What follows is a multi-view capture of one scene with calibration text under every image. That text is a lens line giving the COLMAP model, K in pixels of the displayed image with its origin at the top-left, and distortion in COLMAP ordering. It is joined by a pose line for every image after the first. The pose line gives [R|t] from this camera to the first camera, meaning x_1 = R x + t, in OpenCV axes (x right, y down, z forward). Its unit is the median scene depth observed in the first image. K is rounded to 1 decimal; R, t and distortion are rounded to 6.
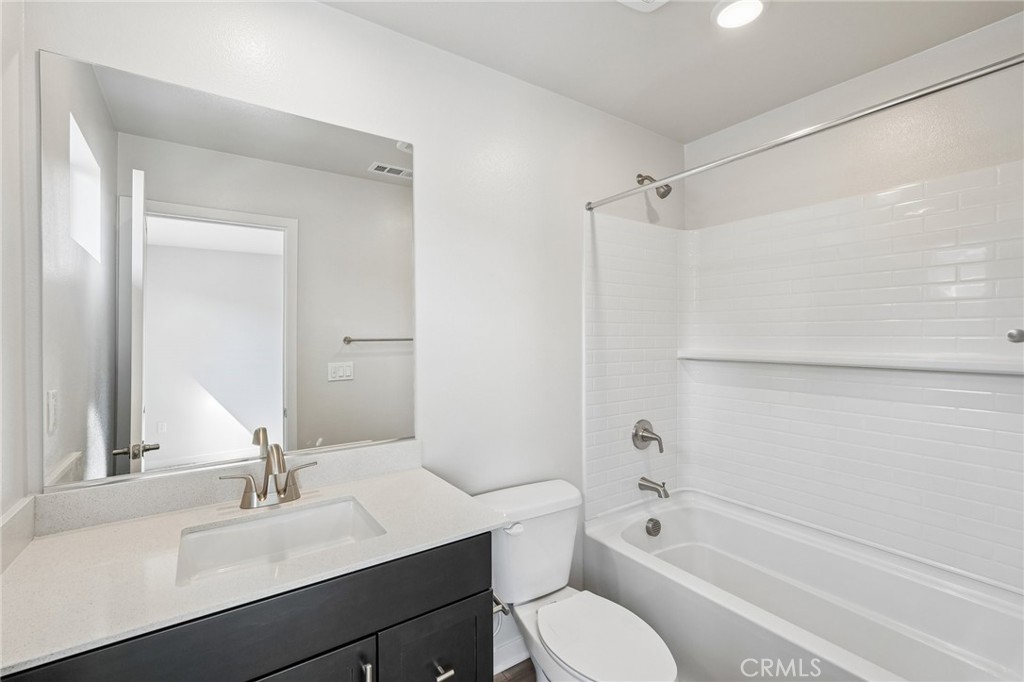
lens RADIAL K [[448.4, 0, 509.3], [0, 448.4, 336.0], [0, 0, 1]] dist [-0.007972, 0.003771]
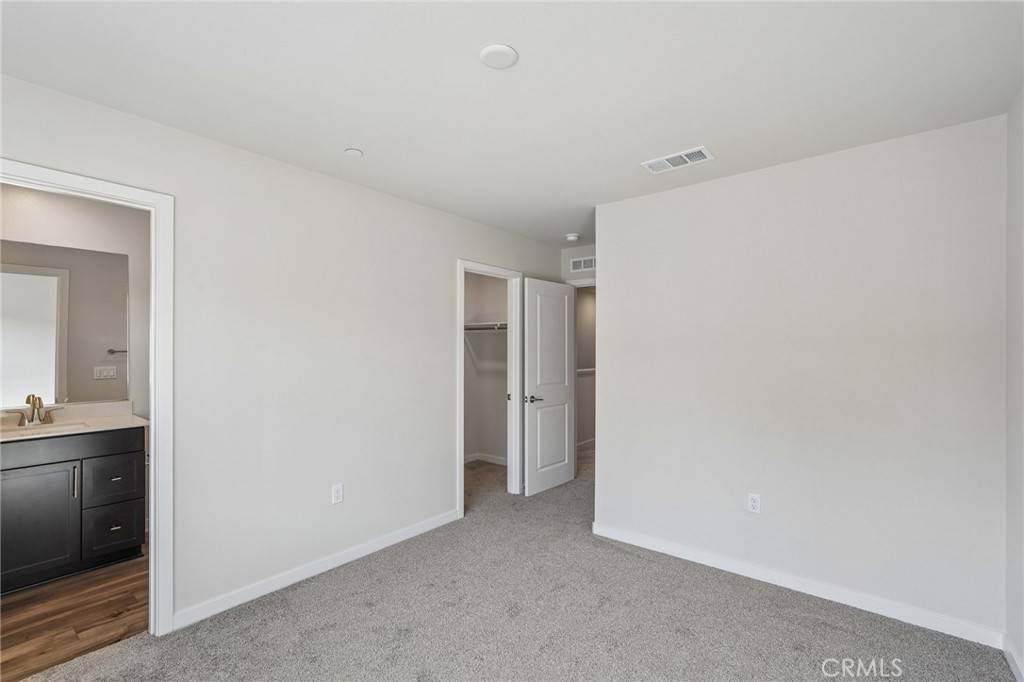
lens RADIAL K [[448.4, 0, 515.8], [0, 448.4, 348.1], [0, 0, 1]] dist [-0.007972, 0.003771]
pose [[0.954866, 0.004096, 0.297007, 0.952742], [-0.004303, 0.999991, 0.000042, -0.015396], [-0.297004, -0.001318, 0.954875, -1.605475]]
